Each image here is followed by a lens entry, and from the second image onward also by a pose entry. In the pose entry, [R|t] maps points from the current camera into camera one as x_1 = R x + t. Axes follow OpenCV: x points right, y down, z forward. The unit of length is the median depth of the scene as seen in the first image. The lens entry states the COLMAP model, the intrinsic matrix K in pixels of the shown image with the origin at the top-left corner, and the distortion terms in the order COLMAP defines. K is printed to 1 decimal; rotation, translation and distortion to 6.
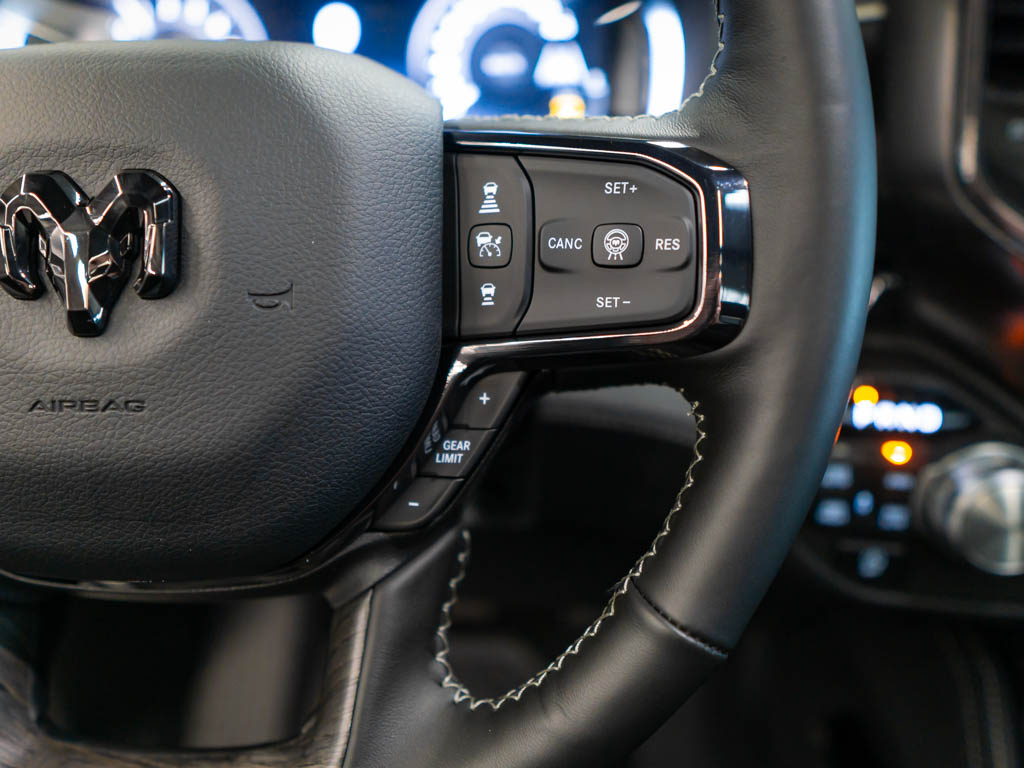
lens RADIAL K [[764.7, 0, 512.0], [0, 764.7, 384.0], [0, 0, 1]] dist [-0.002756, -0.002677]
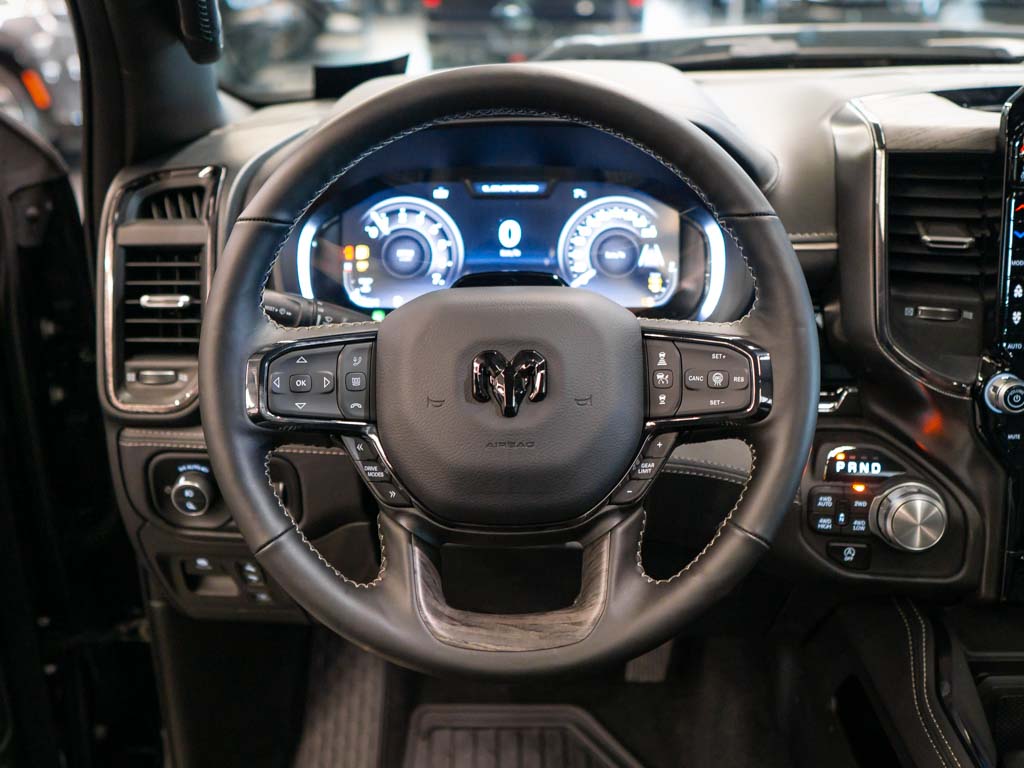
lens RADIAL K [[1057.8, 0, 510.3], [0, 1057.8, 401.9], [0, 0, 1]] dist [-0.007809, -0.017090]
pose [[0.998575, -0.003565, 0.053241, -0.662083], [0.009715, 0.993234, -0.115719, 0.258455], [-0.052468, 0.116071, 0.991854, -2.168534]]
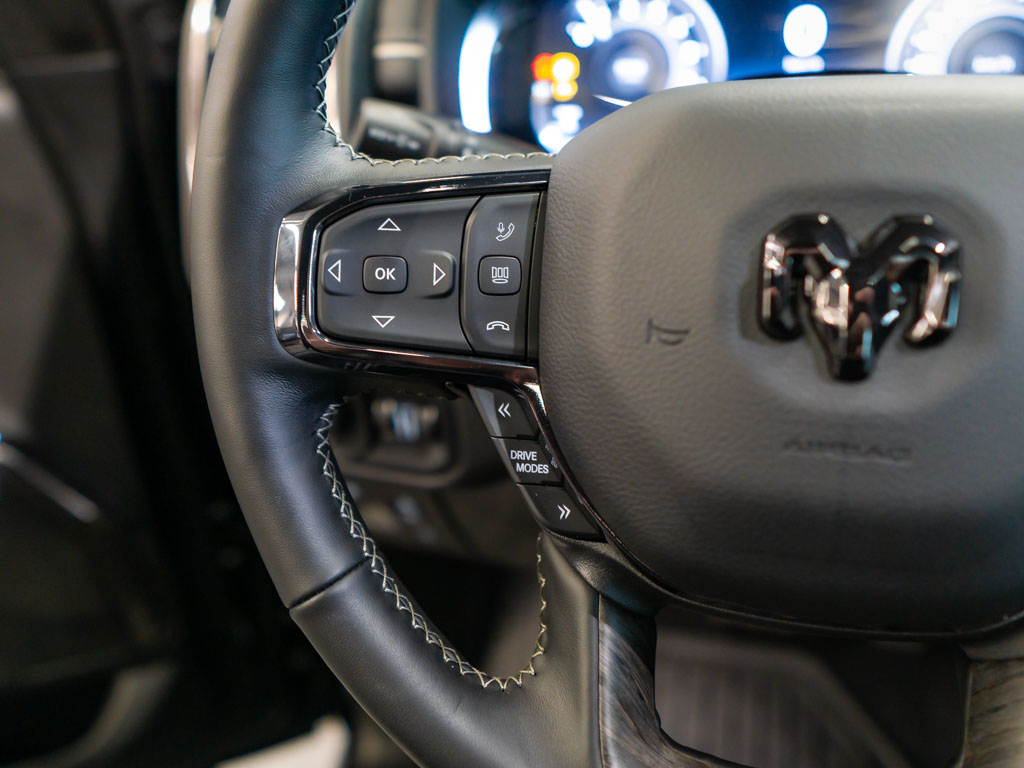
lens RADIAL K [[796.5, 0, 537.1], [0, 796.5, 377.1], [0, 0, 1]] dist [-0.004851, -0.011346]
pose [[0.984094, 0.059688, -0.167323, -0.704832], [-0.058520, 0.998215, 0.011911, -0.051680], [0.167735, -0.001930, 0.985830, -0.070708]]
